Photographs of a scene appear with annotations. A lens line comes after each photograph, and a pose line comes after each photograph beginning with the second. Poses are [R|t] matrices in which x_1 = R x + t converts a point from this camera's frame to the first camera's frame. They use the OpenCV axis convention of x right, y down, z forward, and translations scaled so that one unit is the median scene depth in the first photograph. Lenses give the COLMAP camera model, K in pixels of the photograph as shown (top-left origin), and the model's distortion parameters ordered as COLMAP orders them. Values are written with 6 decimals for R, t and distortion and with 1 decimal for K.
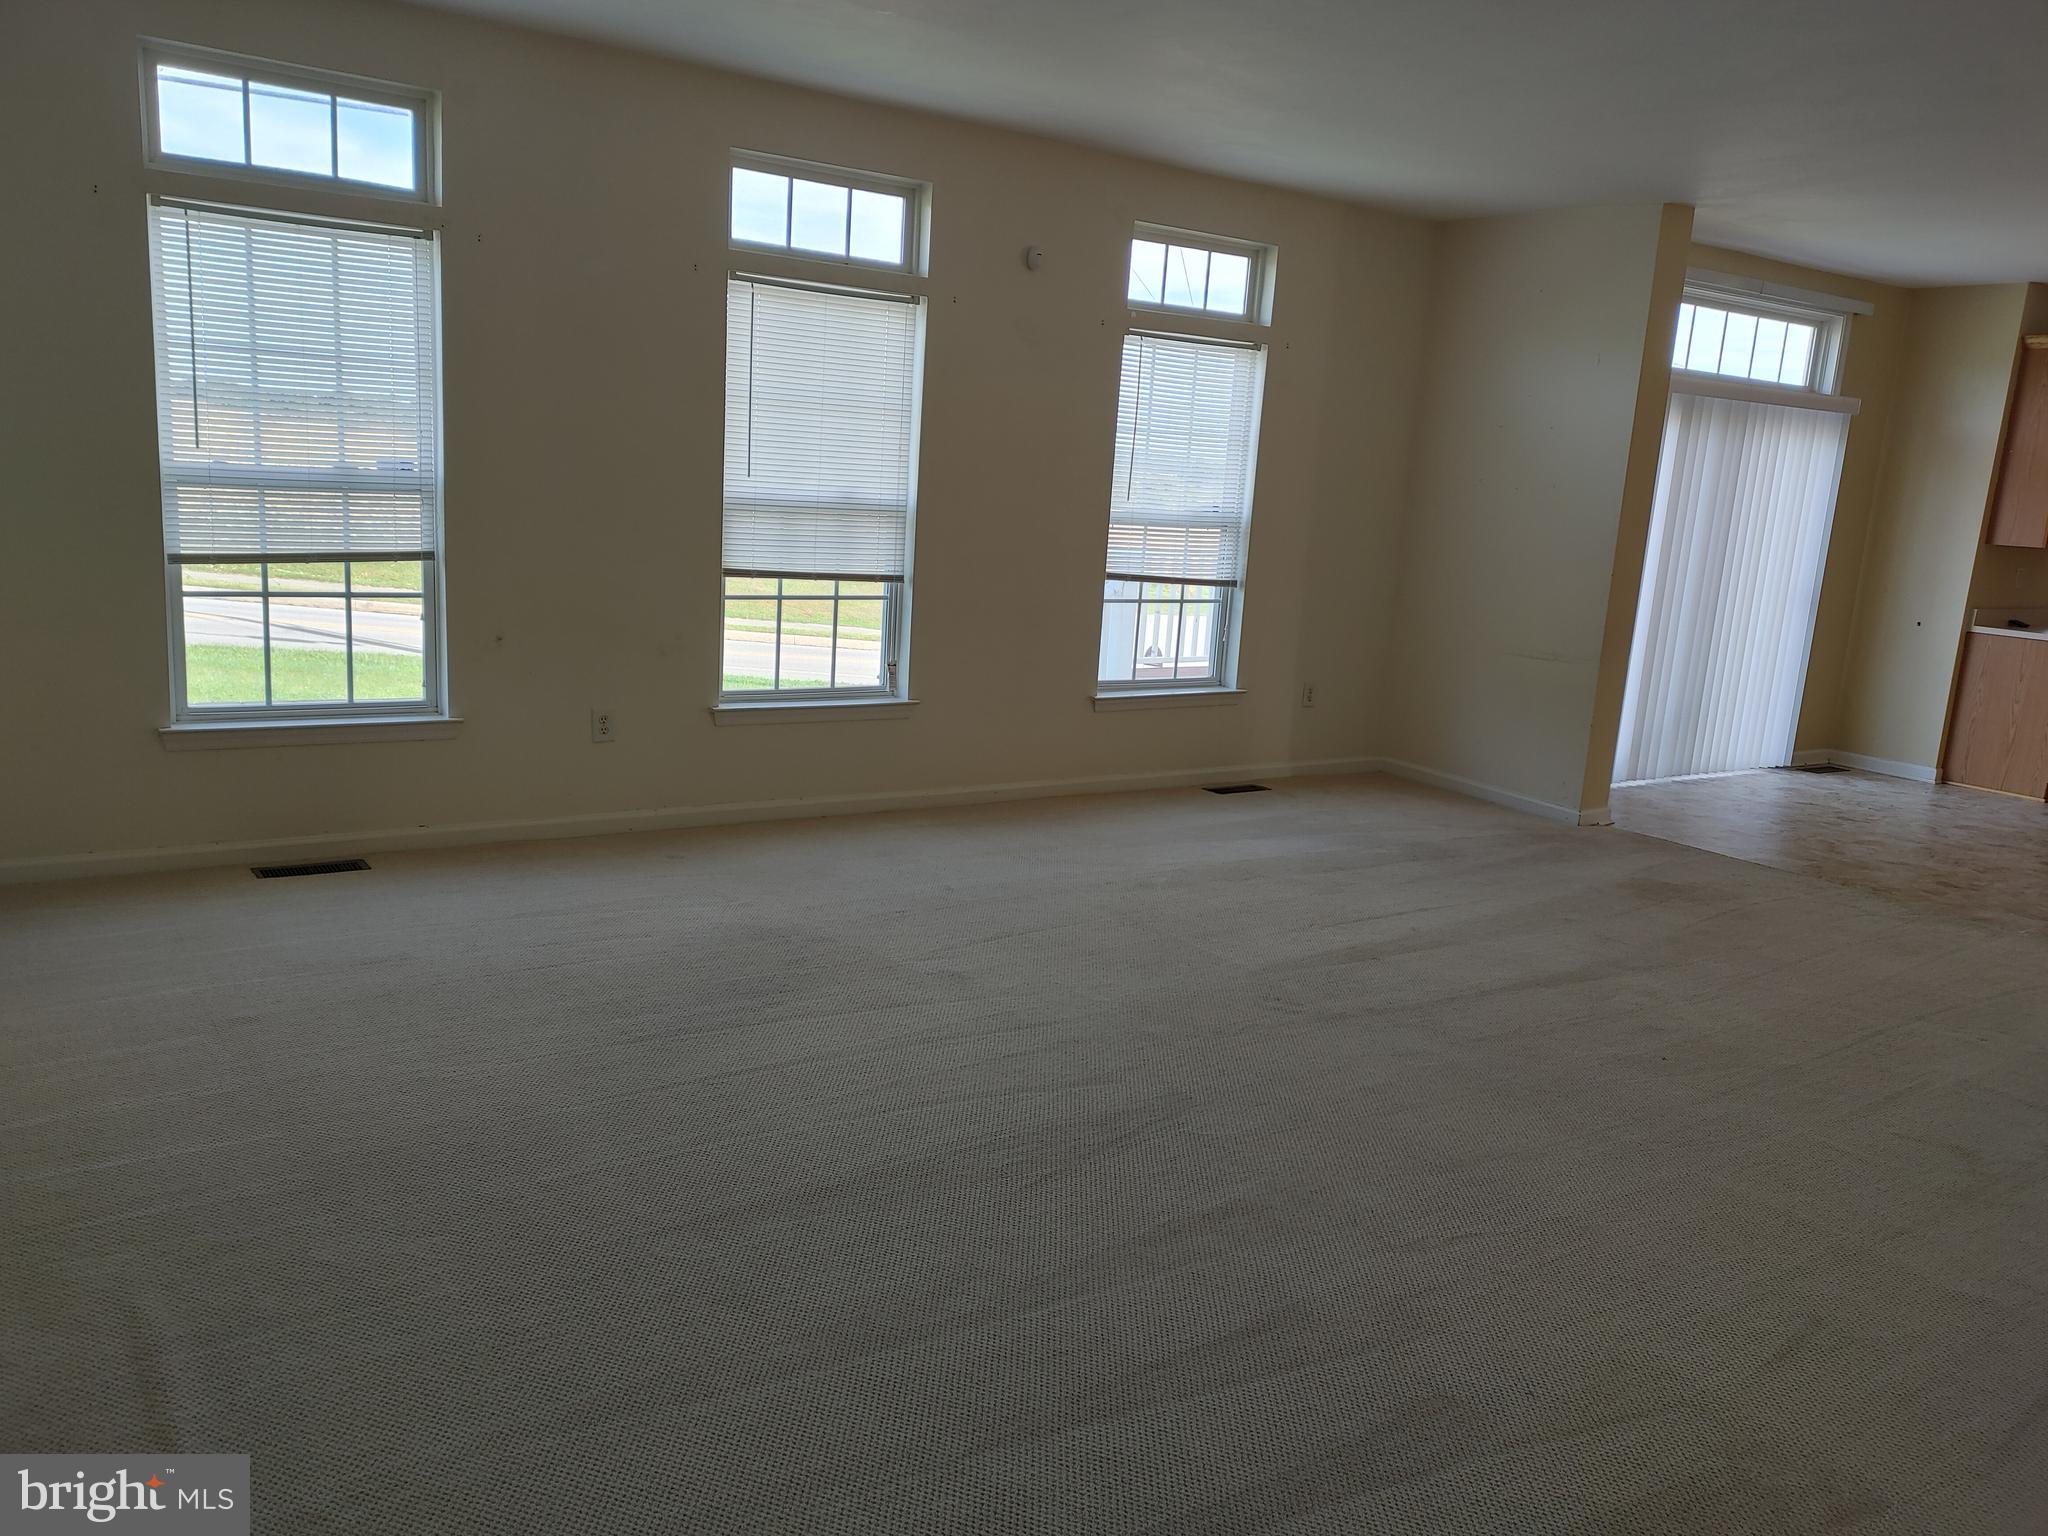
lens RADIAL K [[1551.7, 0, 1020.4], [0, 1551.7, 766.0], [0, 0, 1]] dist [0.069764, -0.047660]
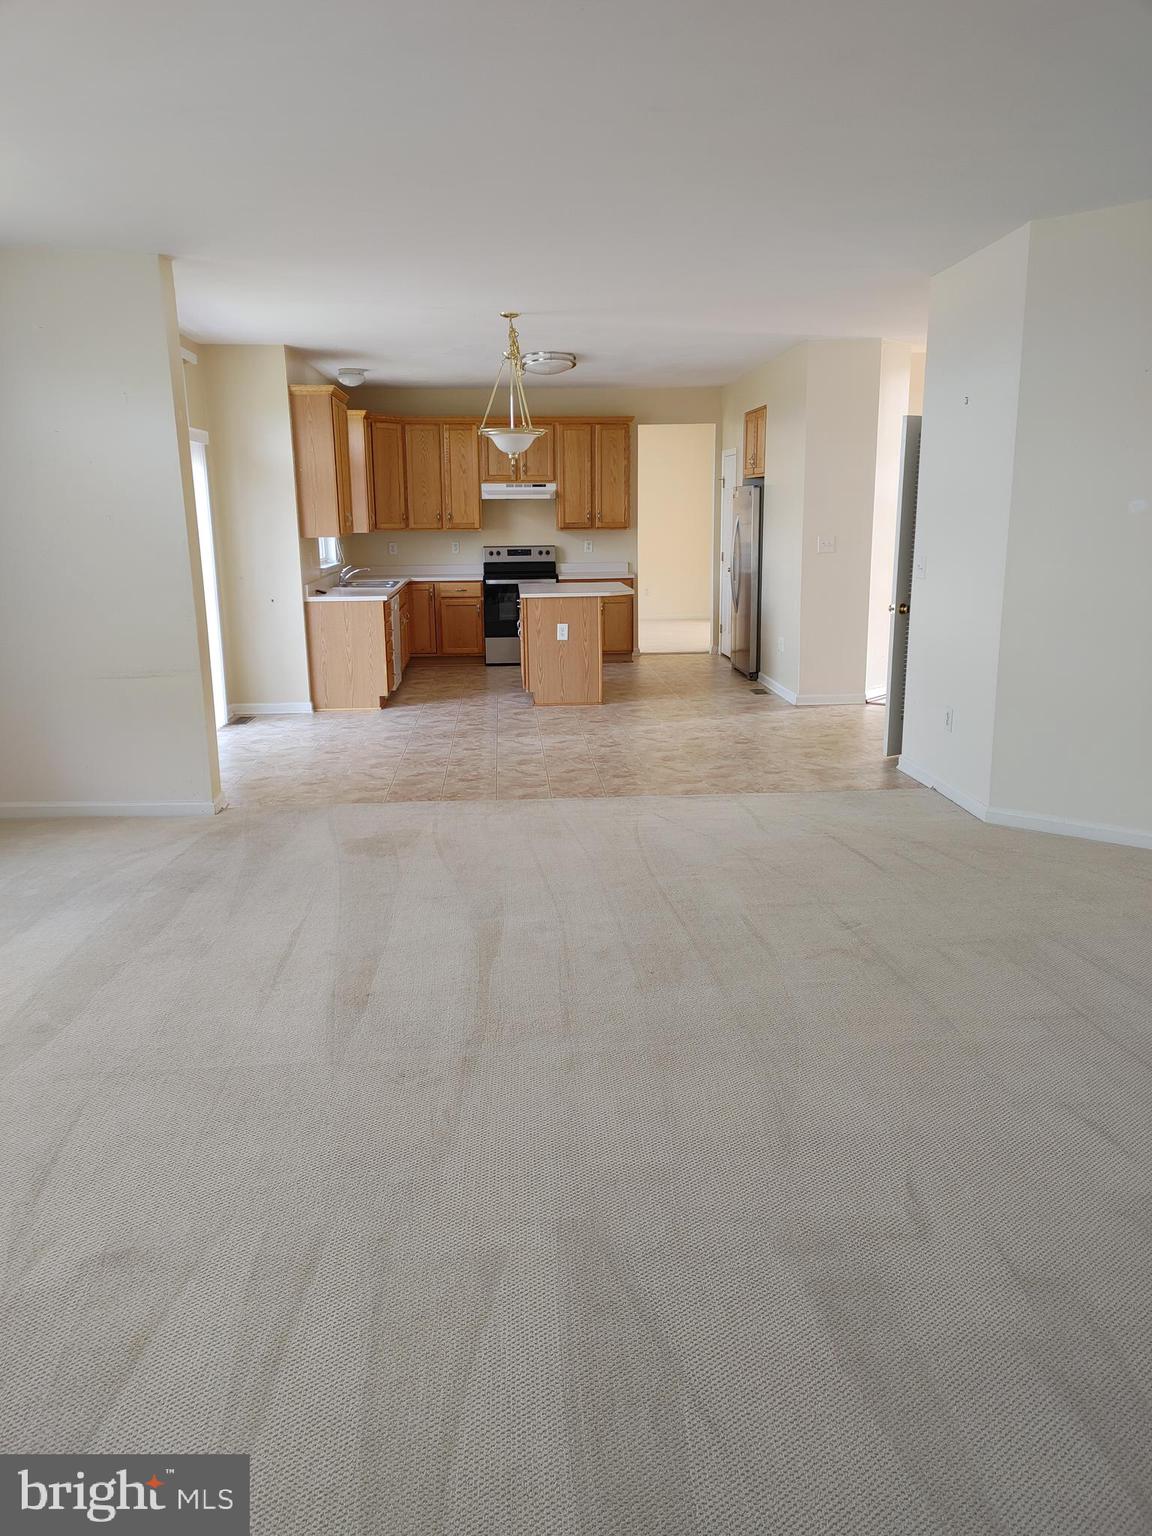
lens RADIAL K [[1163.8, 0, 571.4], [0, 1163.8, 777.3], [0, 0, 1]] dist [0.069764, -0.047660]
pose [[0.510789, -0.261614, 0.818934, -0.206045], [0.212389, 0.961448, 0.174669, -0.083385], [-0.833058, 0.084714, 0.546661, 0.320112]]
